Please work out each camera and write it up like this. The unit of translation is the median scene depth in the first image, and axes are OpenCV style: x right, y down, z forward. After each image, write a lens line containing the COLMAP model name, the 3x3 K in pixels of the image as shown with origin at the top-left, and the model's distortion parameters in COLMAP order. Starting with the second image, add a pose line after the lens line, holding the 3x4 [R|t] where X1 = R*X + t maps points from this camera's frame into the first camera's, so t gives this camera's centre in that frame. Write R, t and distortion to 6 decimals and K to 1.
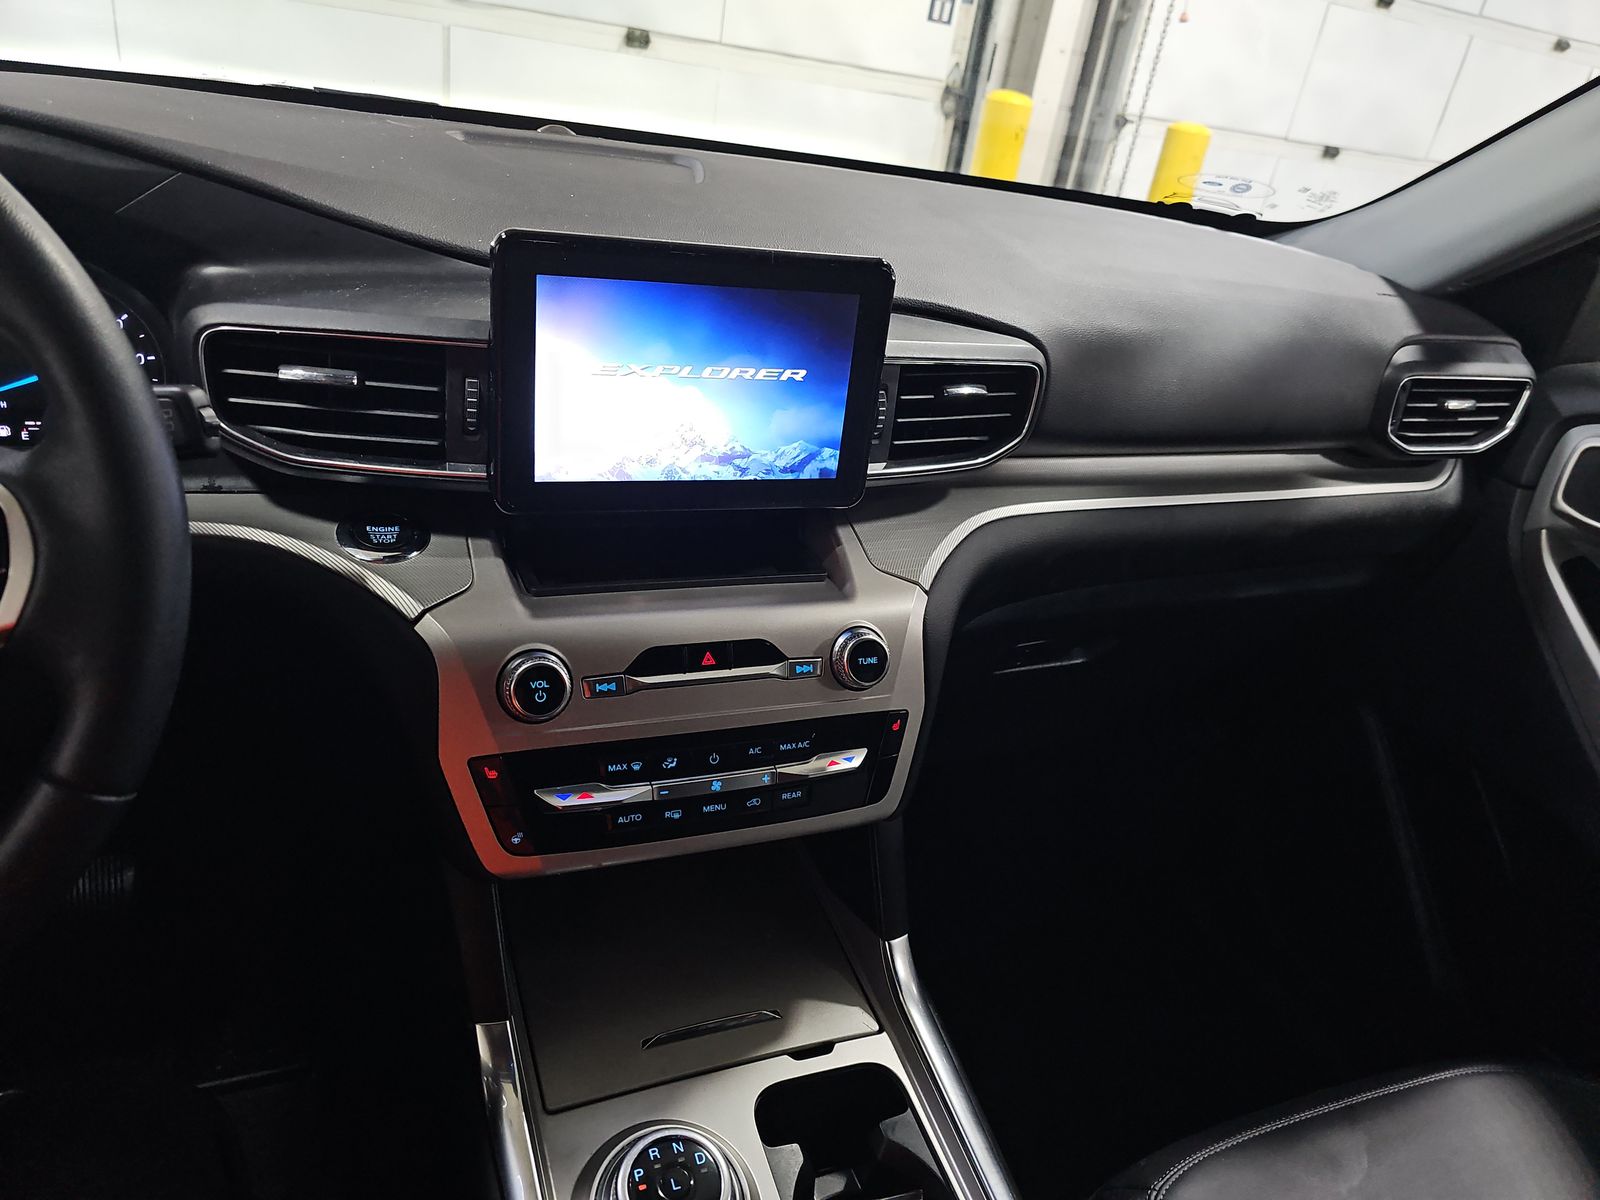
lens RADIAL K [[1054.2, 0, 803.9], [0, 1054.2, 606.6], [0, 0, 1]] dist [0.046019, -0.037483]
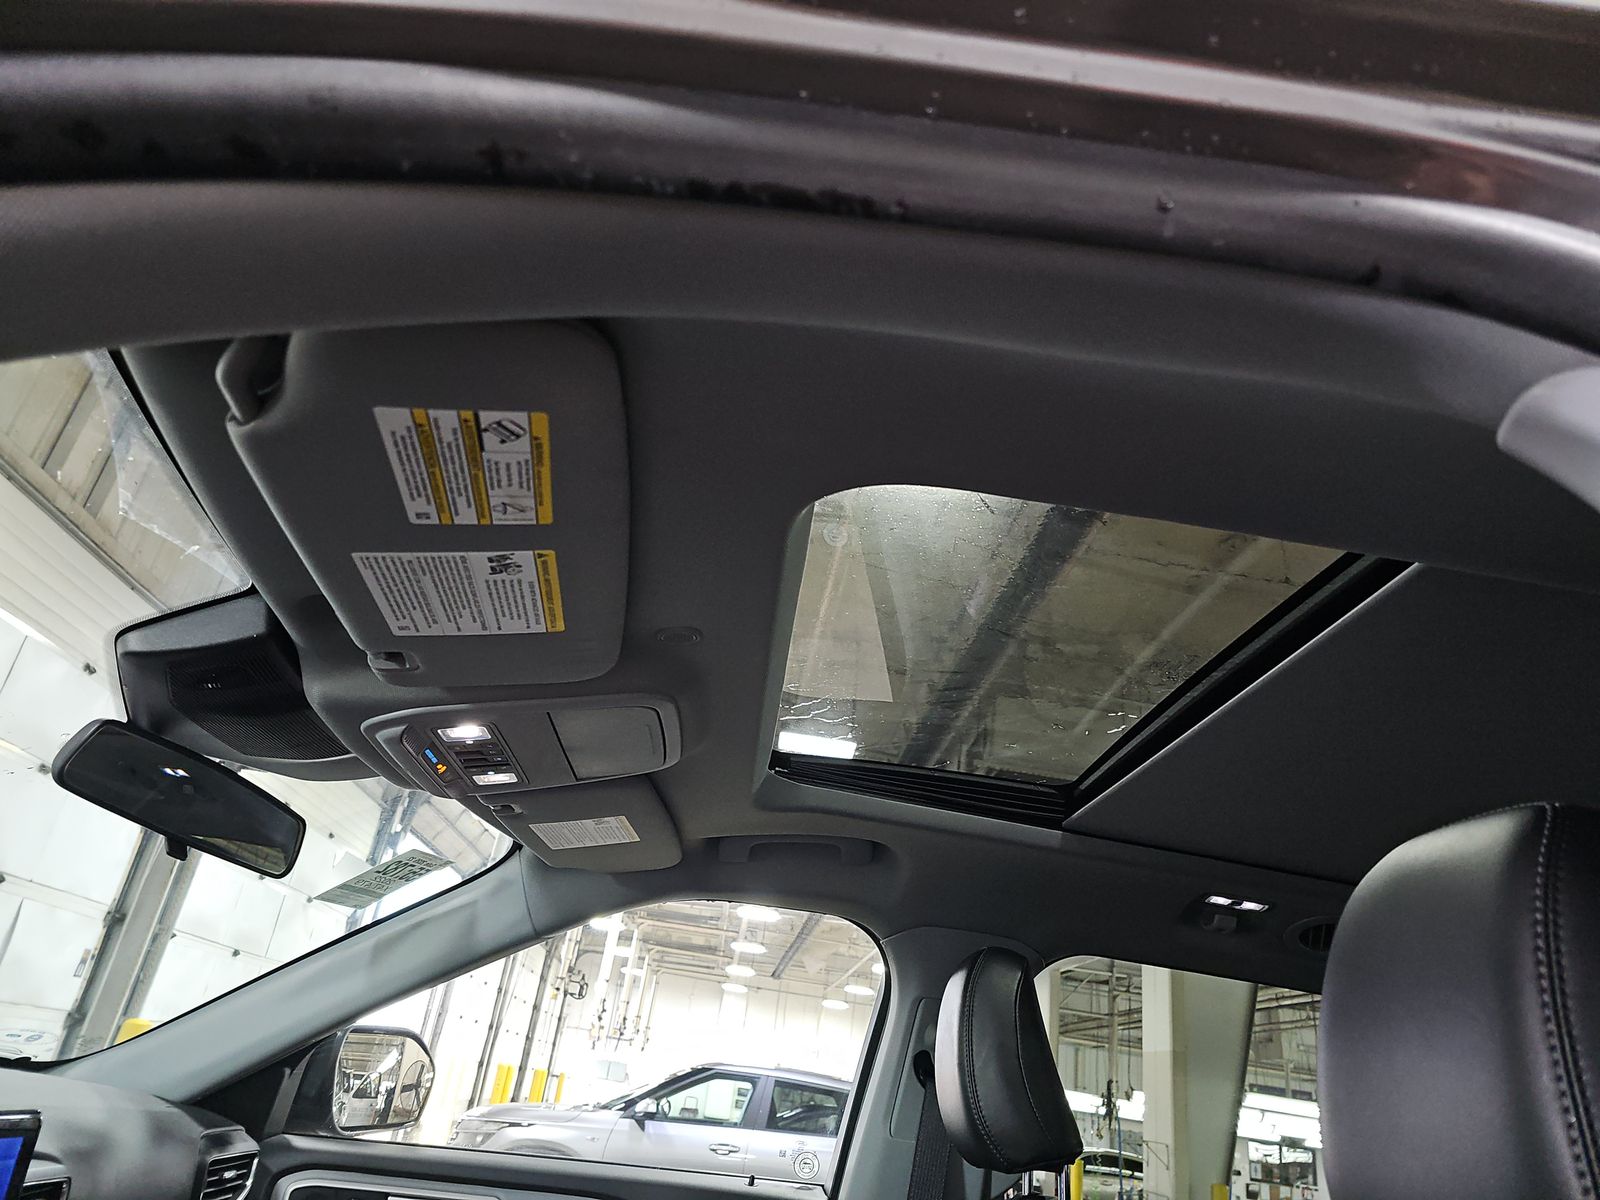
lens RADIAL K [[1054.2, 0, 799.3], [0, 1054.2, 599.5], [0, 0, 1]] dist [0.046019, -0.037483]
pose [[0.367823, 0.287758, 0.884252, -6.160457], [0.362241, 0.831458, -0.421259, 0.609586], [-0.856439, 0.475261, 0.201592, -3.651817]]
